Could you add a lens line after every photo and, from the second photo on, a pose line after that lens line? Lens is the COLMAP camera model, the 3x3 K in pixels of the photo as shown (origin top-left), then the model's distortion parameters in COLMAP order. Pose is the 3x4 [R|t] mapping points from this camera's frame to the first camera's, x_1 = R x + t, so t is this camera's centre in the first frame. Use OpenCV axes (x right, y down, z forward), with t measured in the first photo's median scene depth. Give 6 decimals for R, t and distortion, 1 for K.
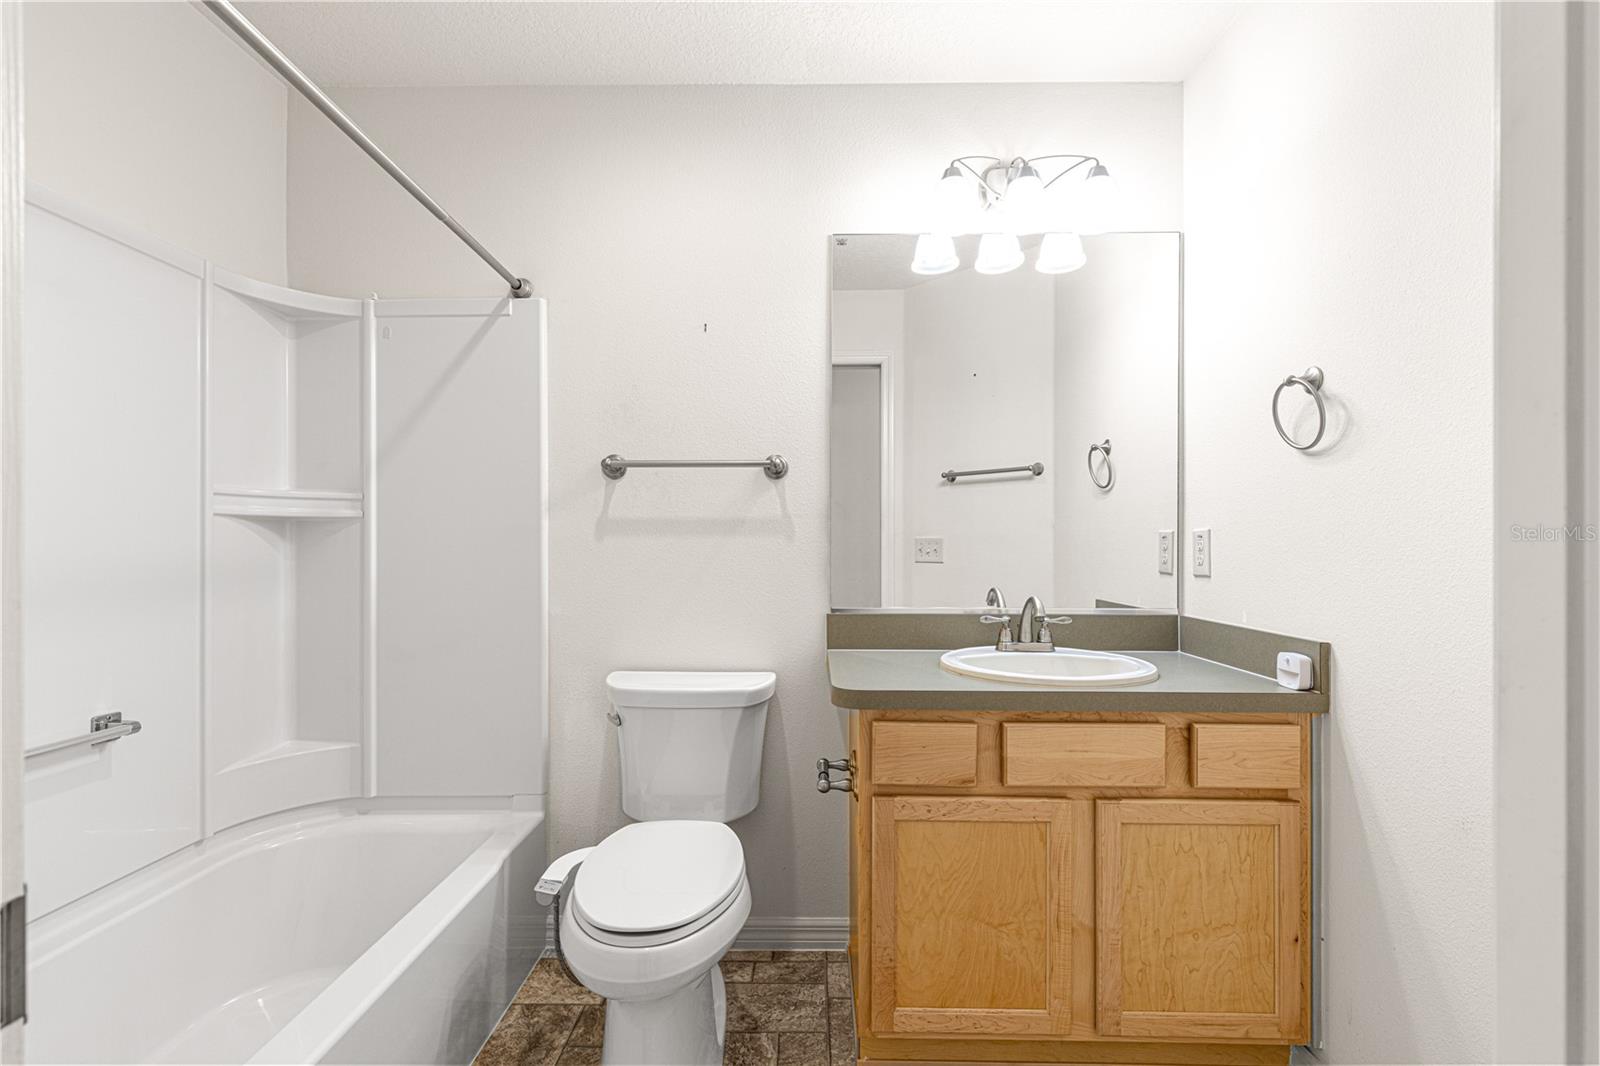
lens RADIAL K [[712.7, 0, 796.4], [0, 712.7, 543.8], [0, 0, 1]] dist [0.000125, -0.000099]
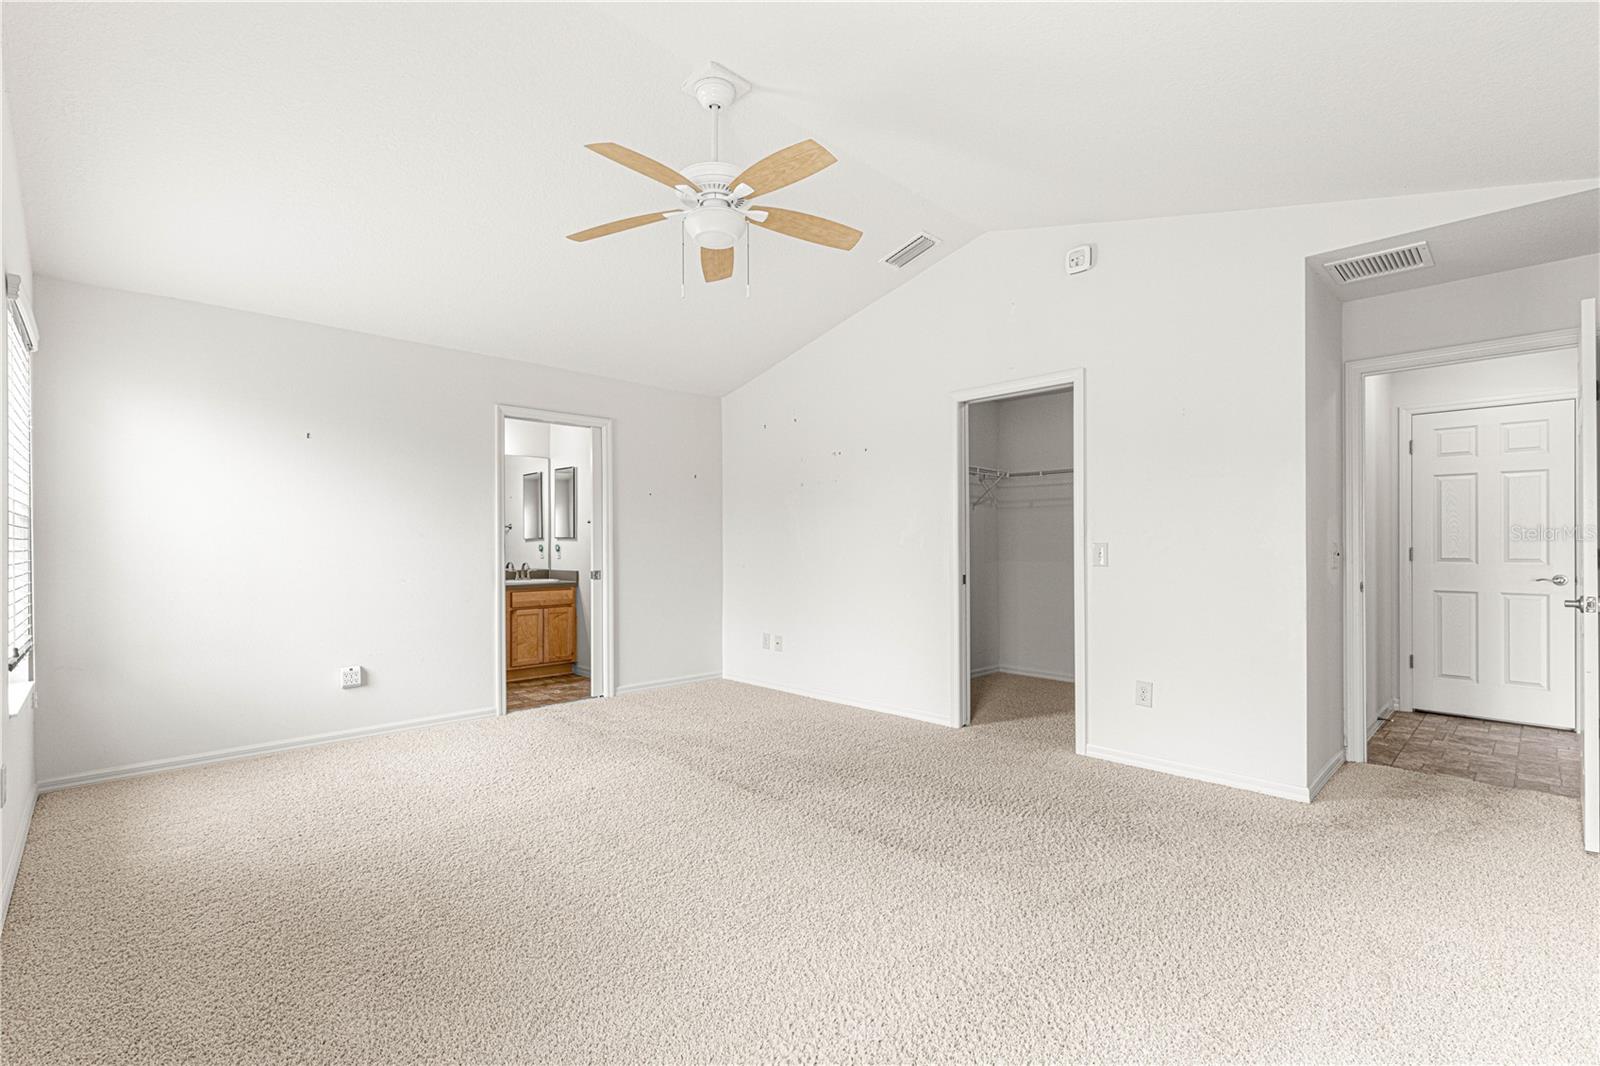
lens RADIAL K [[712.7, 0, 796.4], [0, 712.7, 543.8], [0, 0, 1]] dist [0.000125, -0.000099]
pose [[0.704750, -0.004377, 0.709442, -1.577278], [0.003429, 0.999990, 0.002764, -0.043741], [-0.709448, 0.000484, 0.704758, -3.357387]]
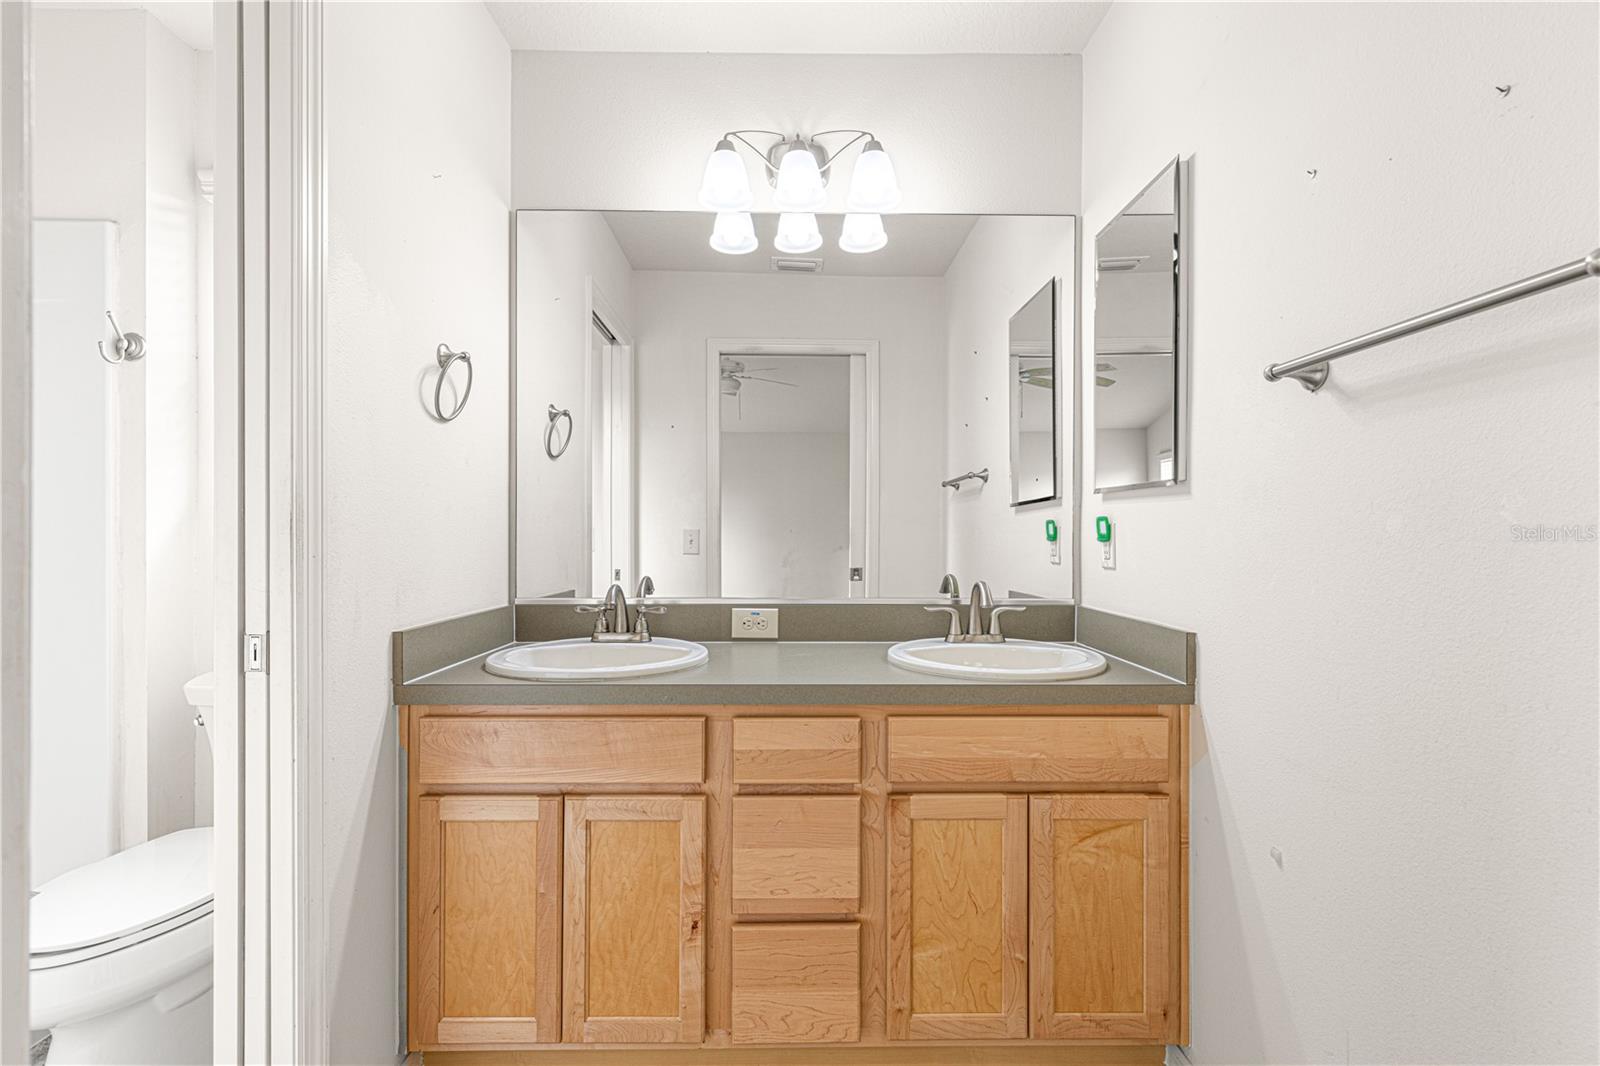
lens RADIAL K [[738.6, 0, 796.5], [0, 738.6, 531.9], [0, 0, 1]] dist [-0.001477, 0.000035]
pose [[0.999505, -0.003505, 0.031279, 0.173256], [0.003598, 0.999989, -0.002938, 0.002201], [-0.031269, 0.003049, 0.999506, 0.001163]]
